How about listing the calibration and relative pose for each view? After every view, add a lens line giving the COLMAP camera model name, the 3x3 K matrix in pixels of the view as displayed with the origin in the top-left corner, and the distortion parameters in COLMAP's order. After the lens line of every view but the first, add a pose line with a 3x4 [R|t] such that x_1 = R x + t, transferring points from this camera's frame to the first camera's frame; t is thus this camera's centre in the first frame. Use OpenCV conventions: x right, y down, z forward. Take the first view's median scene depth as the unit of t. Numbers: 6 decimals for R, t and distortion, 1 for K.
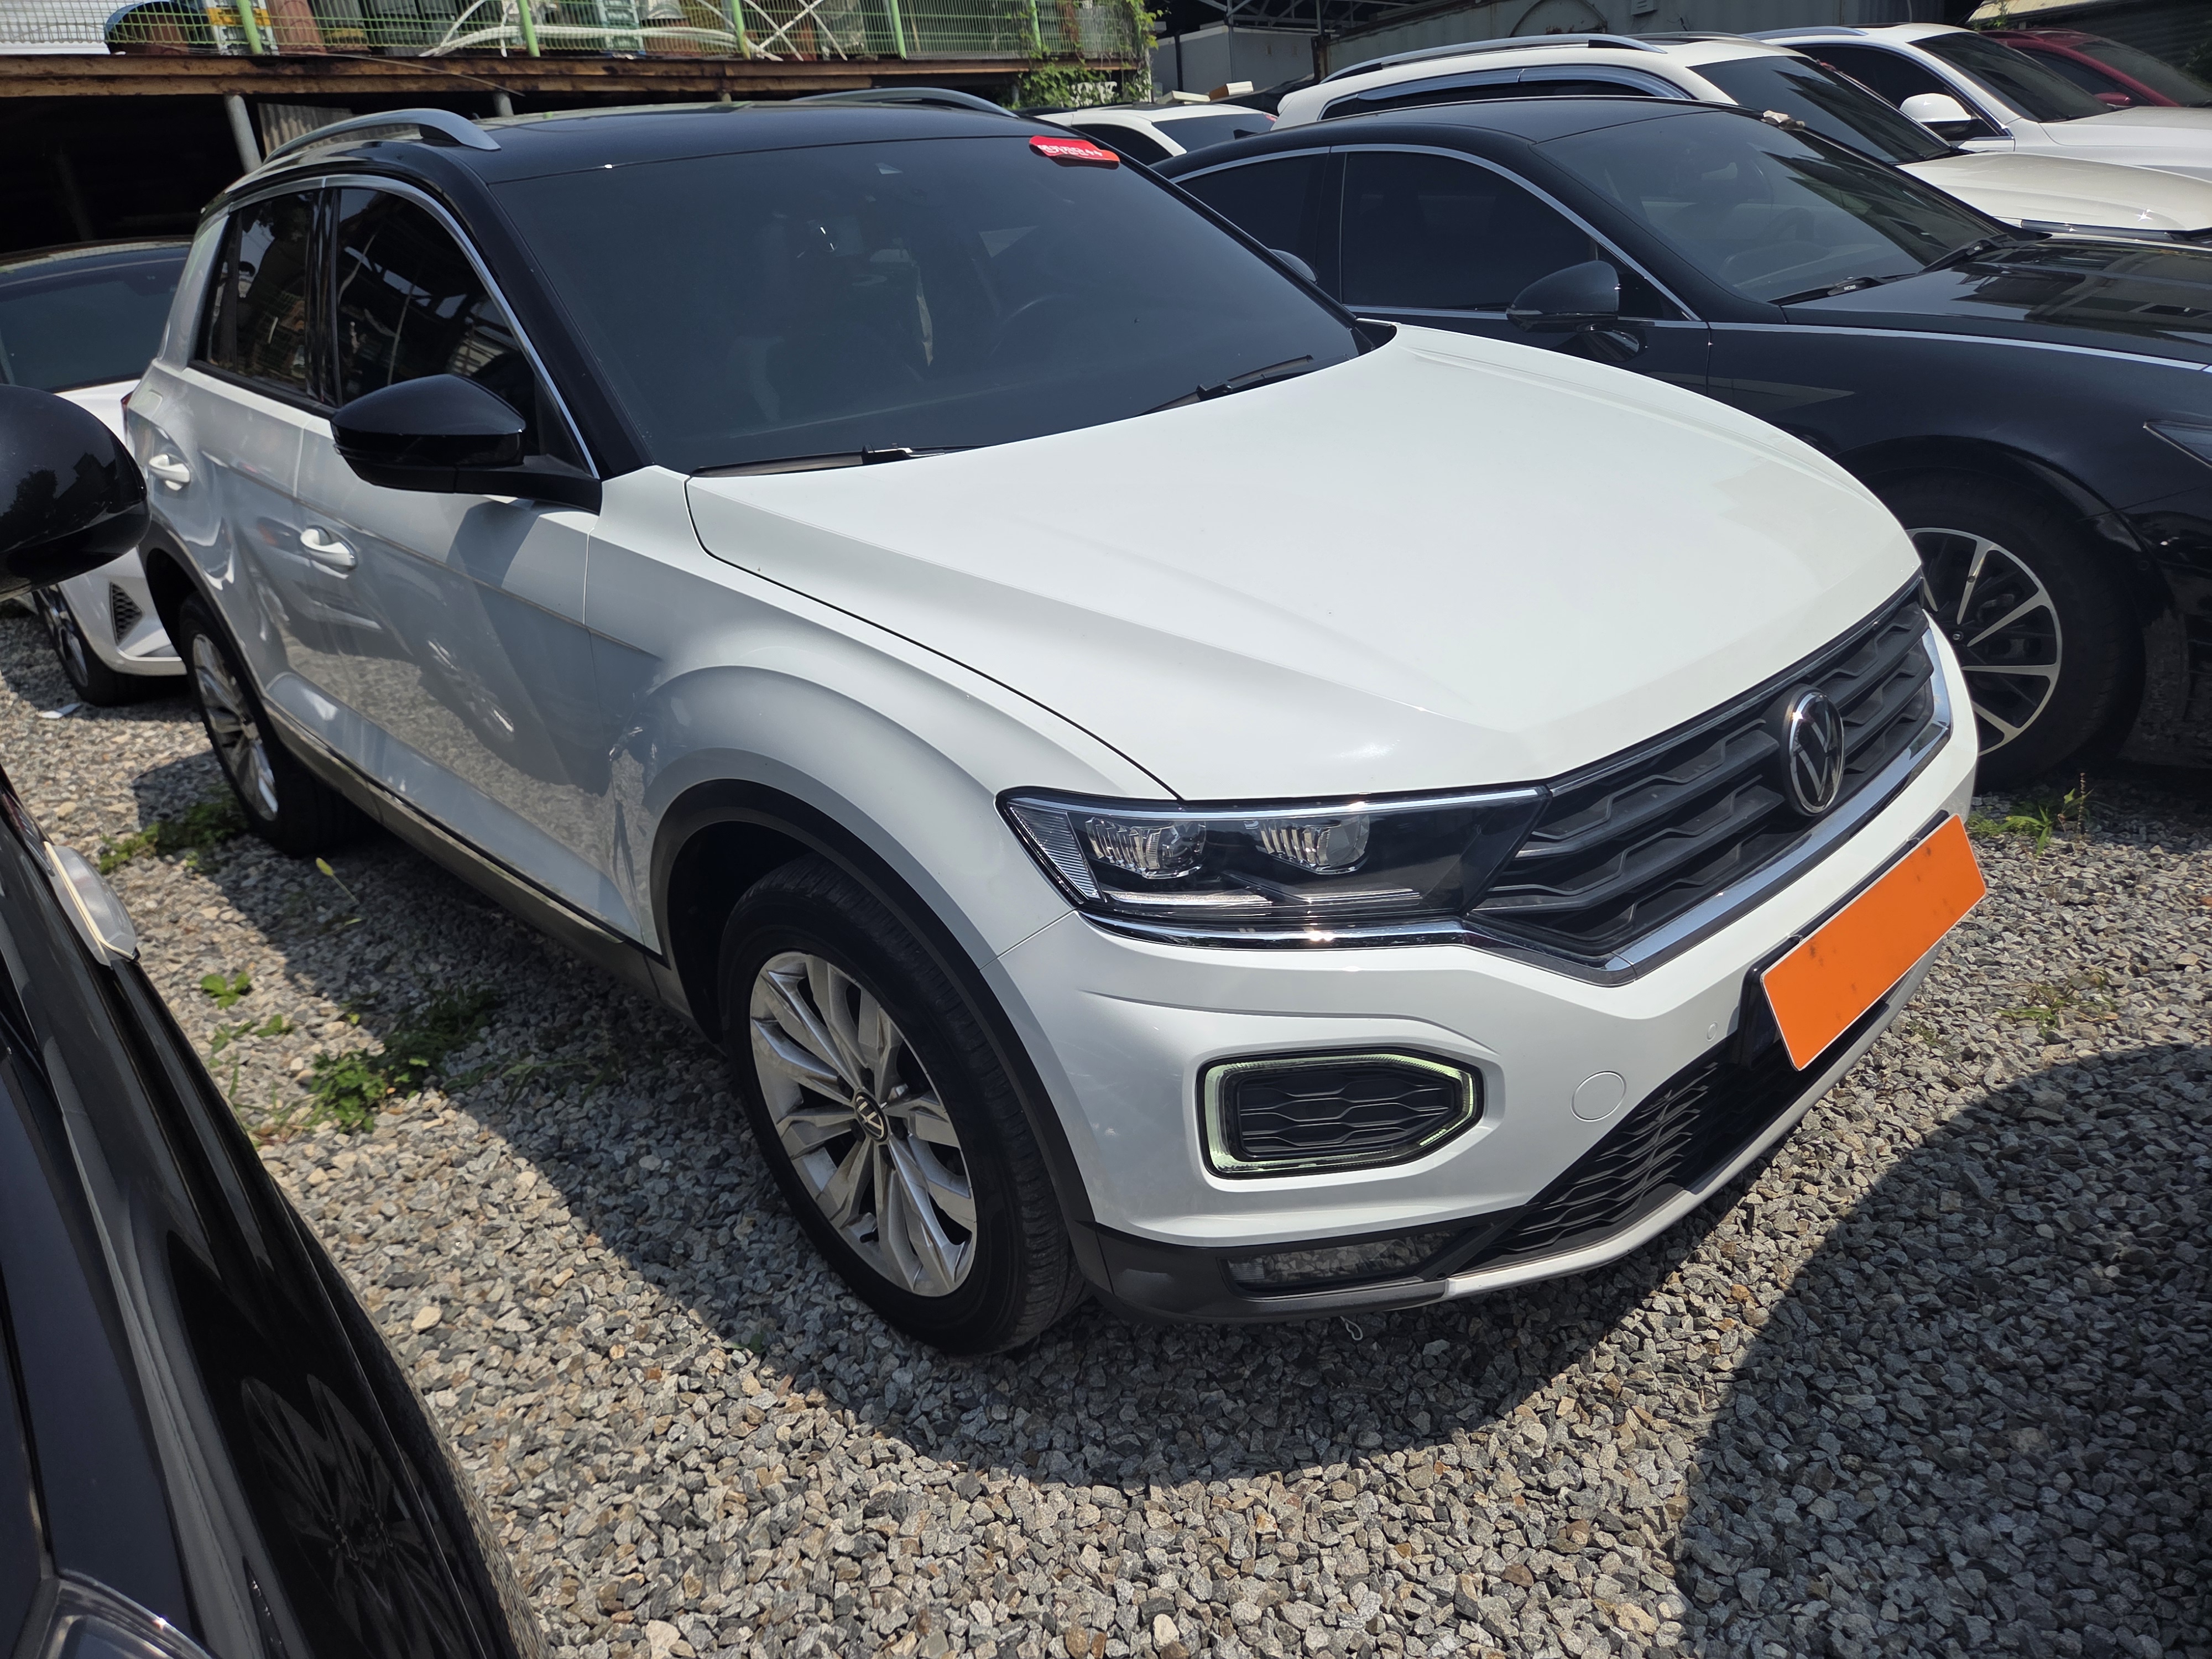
lens RADIAL K [[1468.8, 0, 1106.0], [0, 1468.8, 829.5], [0, 0, 1]] dist [0.079737, -0.076496]
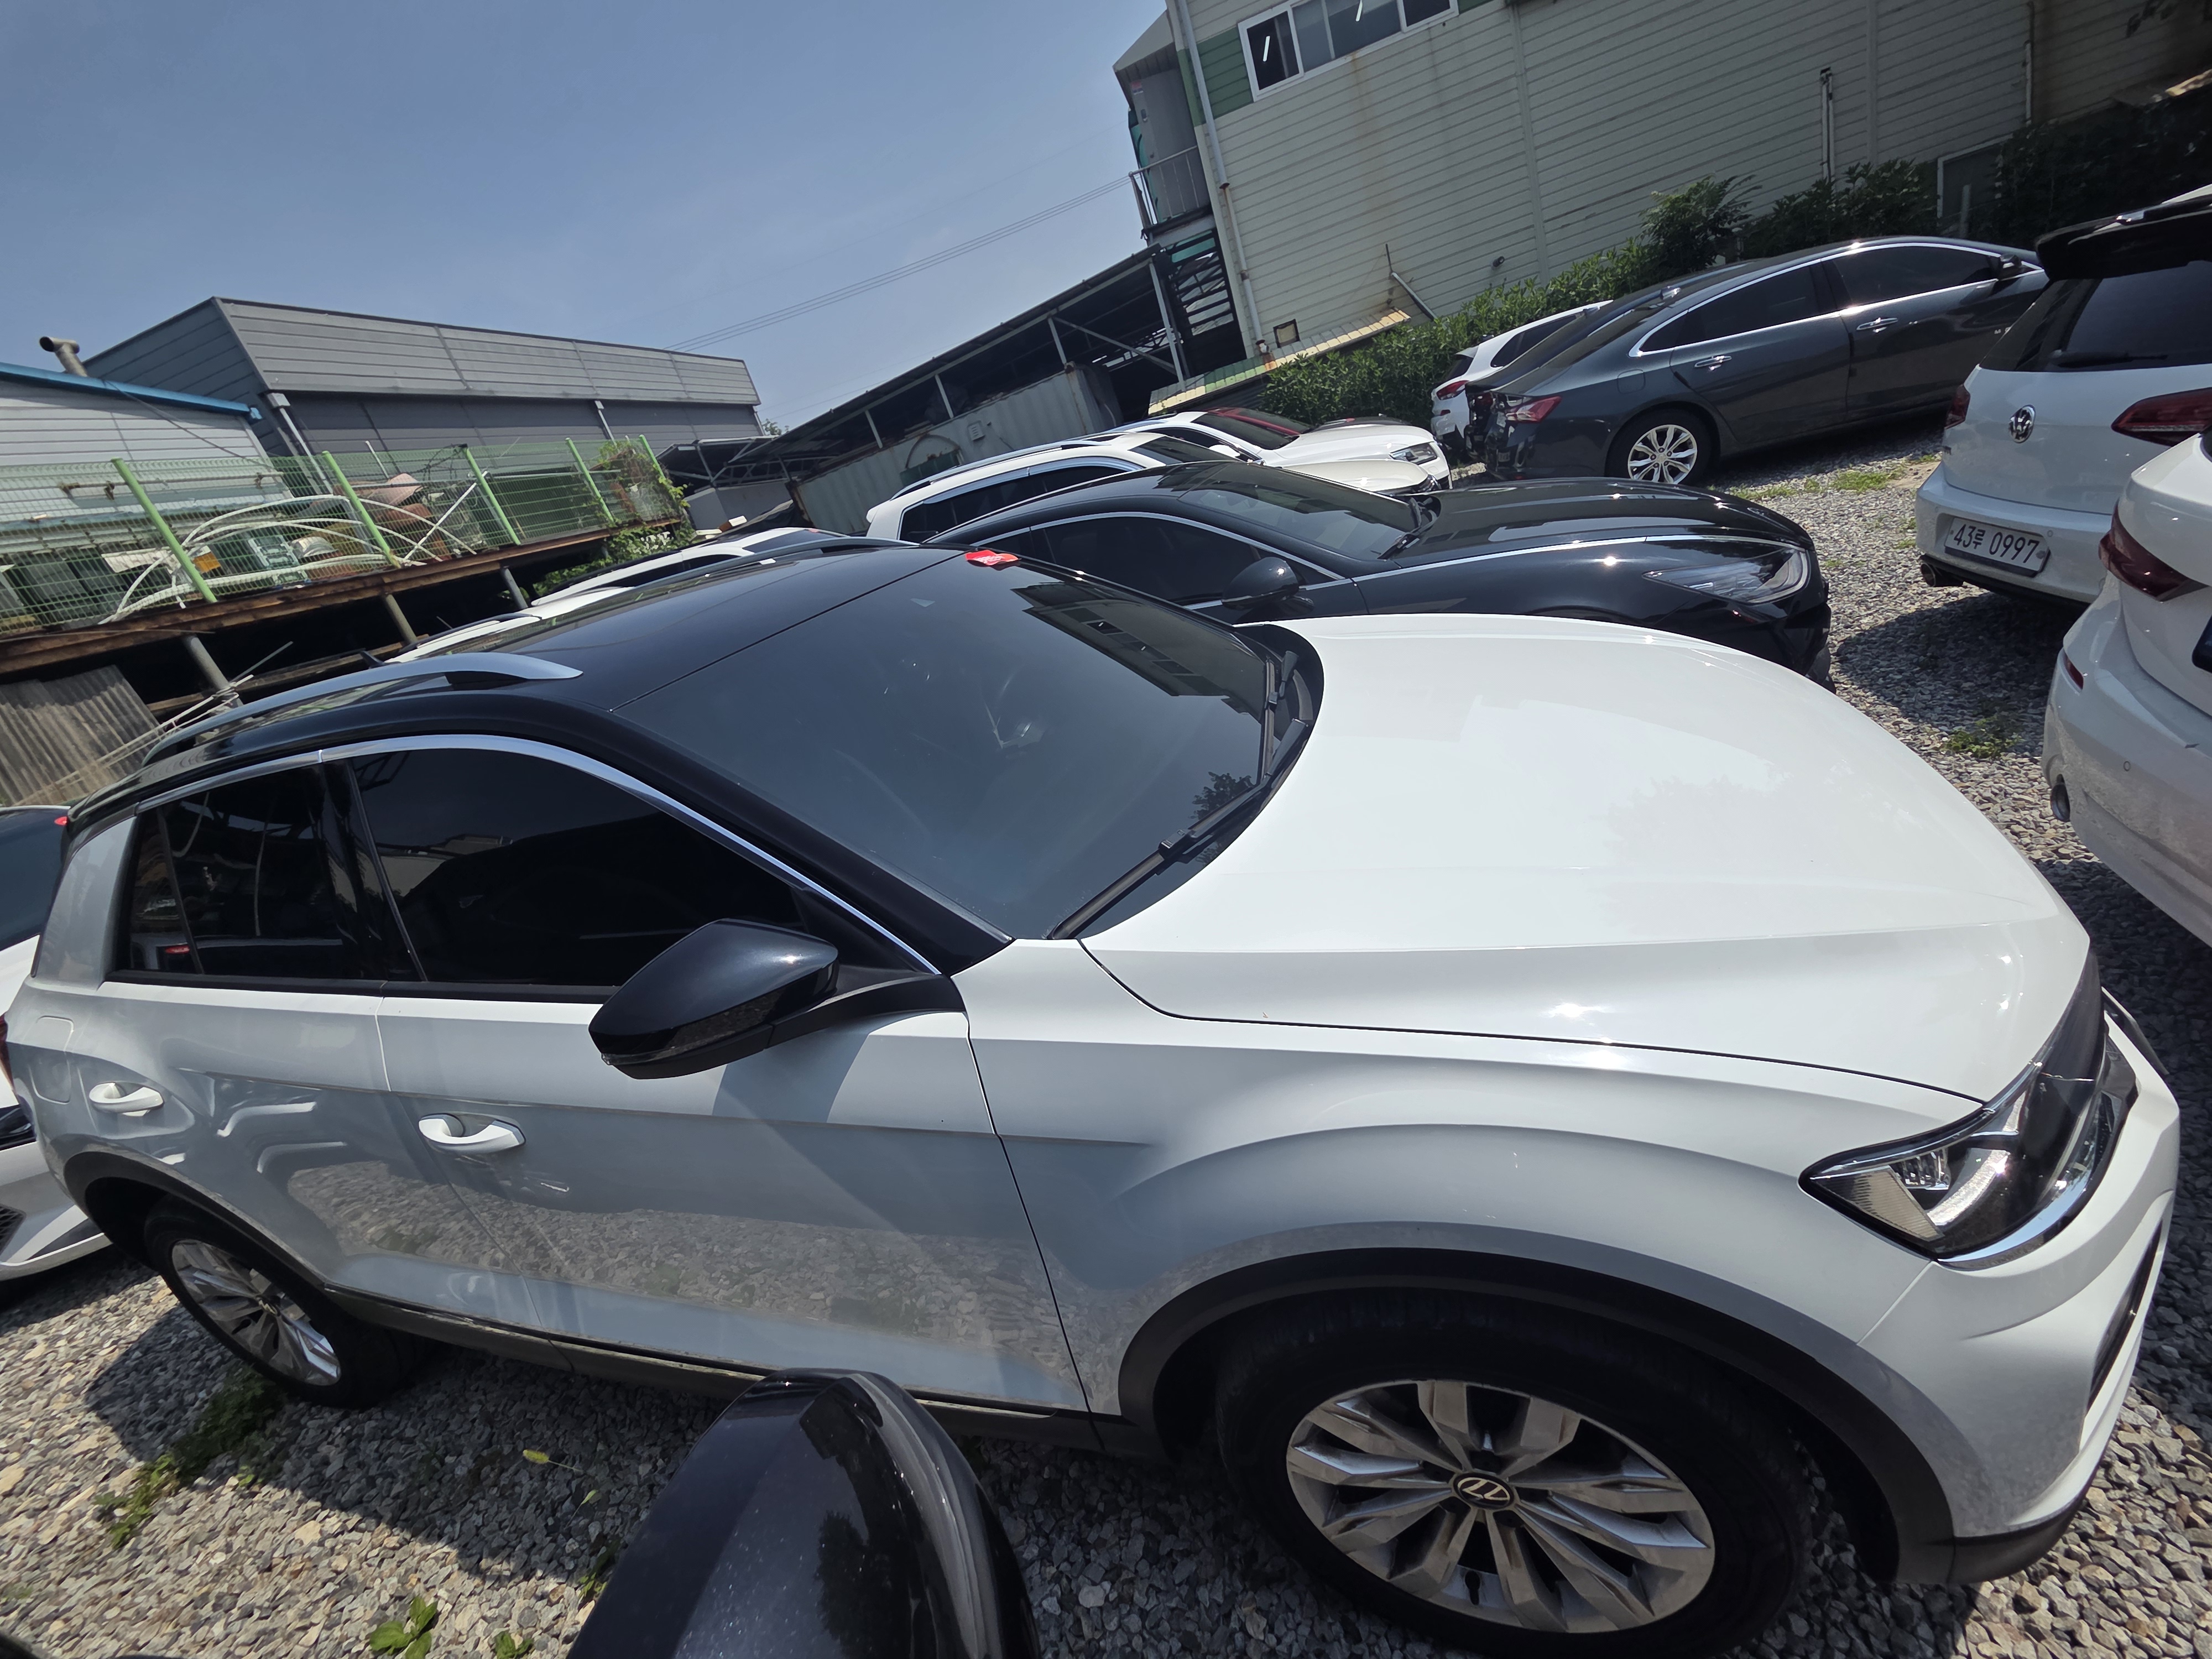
lens RADIAL K [[899.5, 0, 1106.4], [0, 899.5, 810.4], [0, 0, 1]] dist [0.001431, -0.000389]
pose [[0.867893, -0.315891, 0.383372, -0.081503], [0.360348, 0.931573, -0.048171, -0.049960], [-0.341922, 0.179955, 0.922337, 0.081739]]
